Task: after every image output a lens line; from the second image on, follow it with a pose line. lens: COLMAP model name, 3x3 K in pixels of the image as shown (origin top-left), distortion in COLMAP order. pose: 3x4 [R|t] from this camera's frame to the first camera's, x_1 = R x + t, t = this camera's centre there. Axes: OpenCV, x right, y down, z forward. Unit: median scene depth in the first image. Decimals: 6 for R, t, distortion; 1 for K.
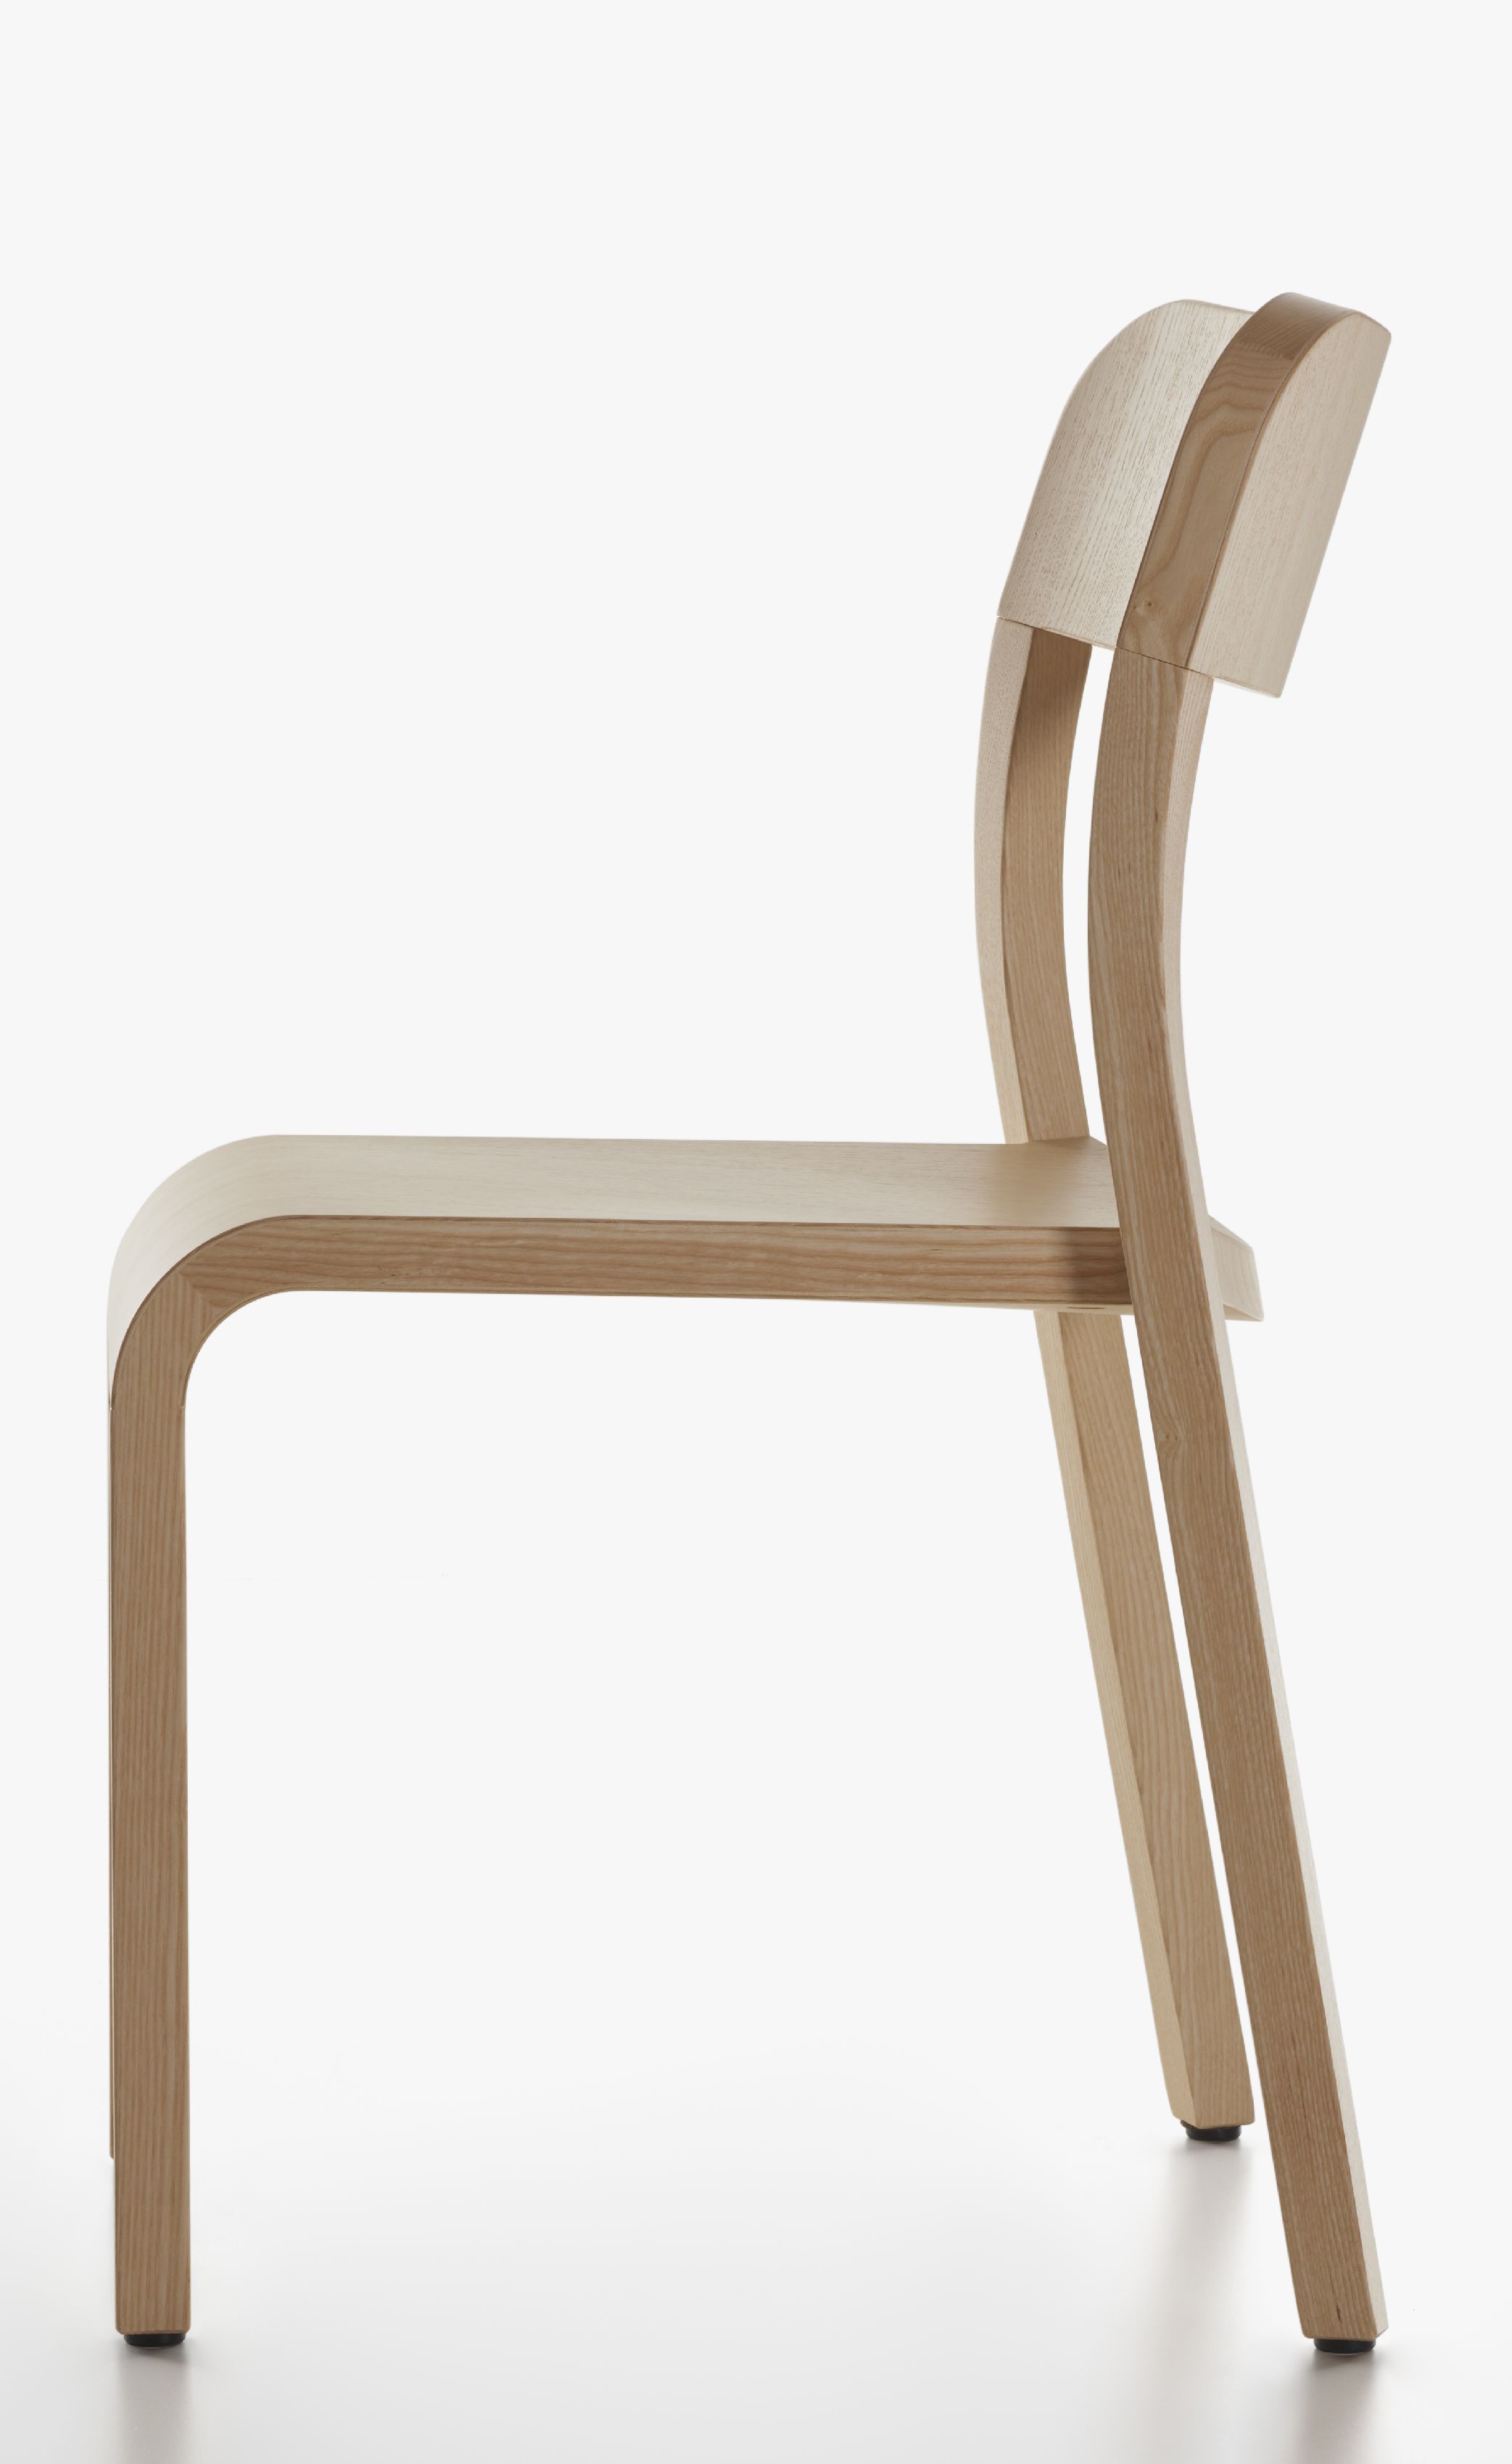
lens RADIAL K [[6671.0, 0, 755.9], [0, 6671.0, 1229.7], [0, 0, 1]] dist [0.028147, 0.000000]
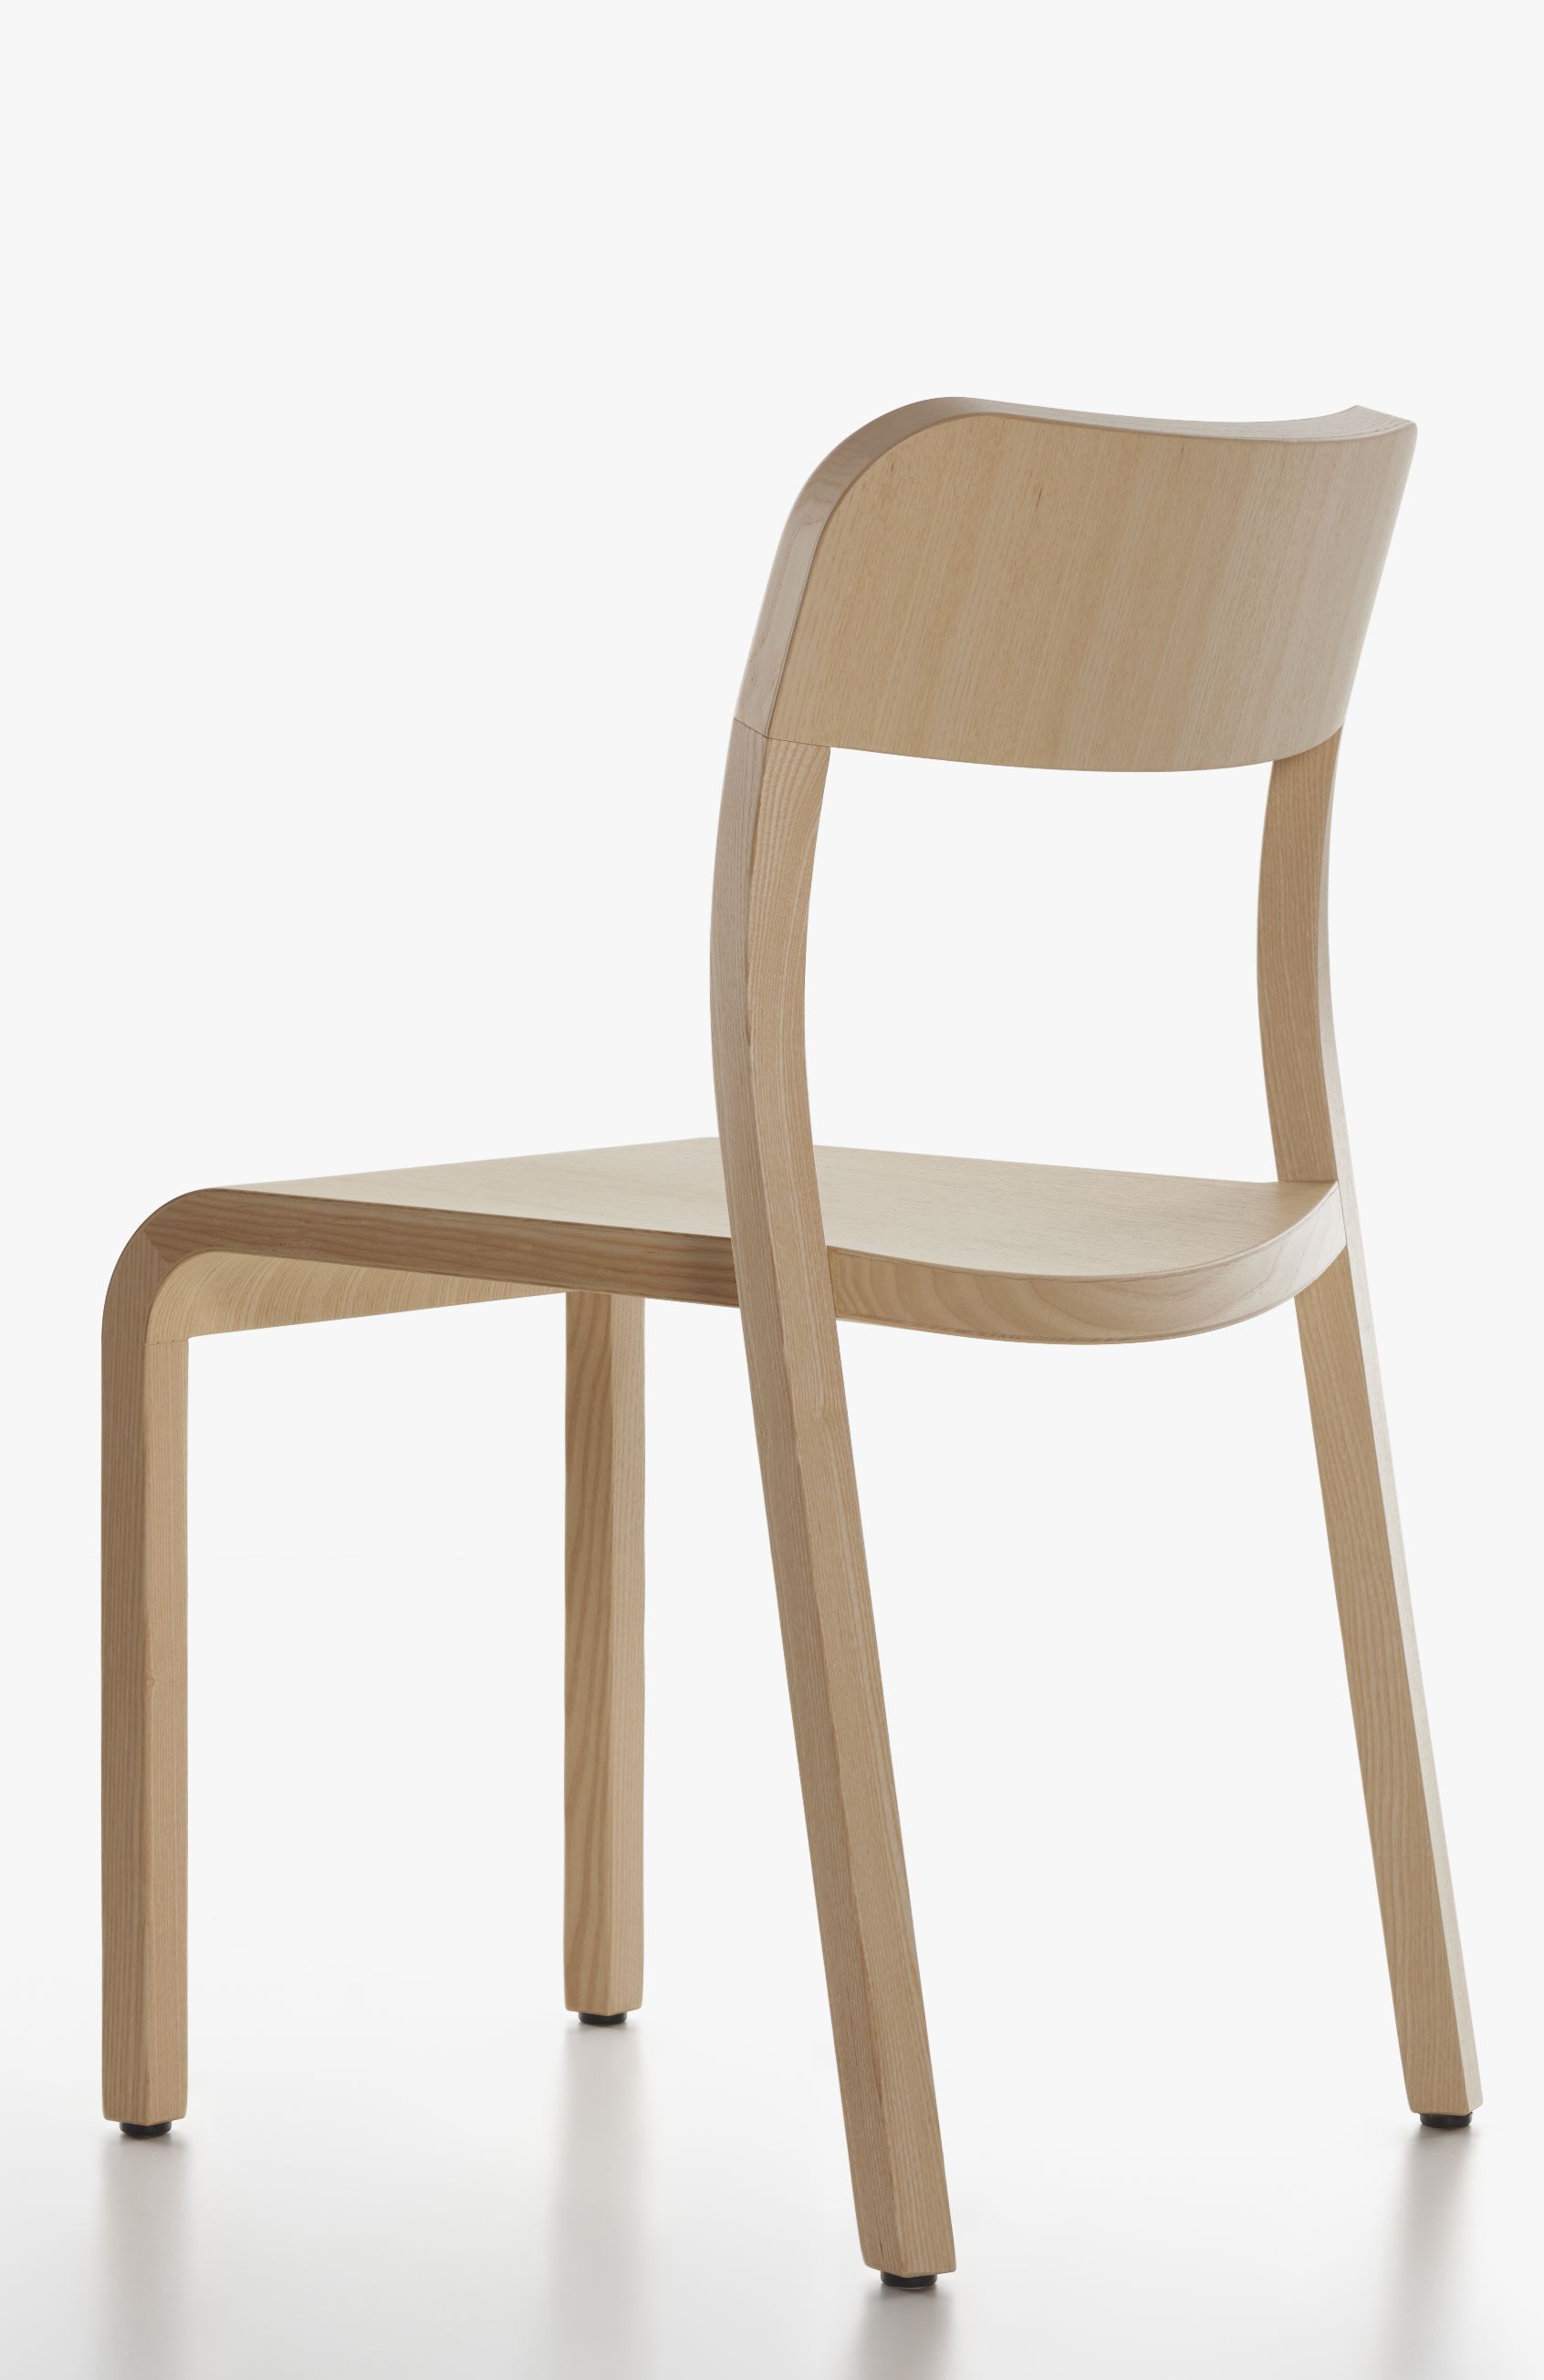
lens RADIAL K [[5909.0, 0, 771.9], [0, 5909.0, 1188.7], [0, 0, 1]] dist [-0.107679, 0.000000]
pose [[0.857305, 0.060455, -0.511246, 0.546609], [-0.066098, 0.997788, 0.007149, -0.015956], [0.510547, 0.027664, 0.859405, 0.157499]]
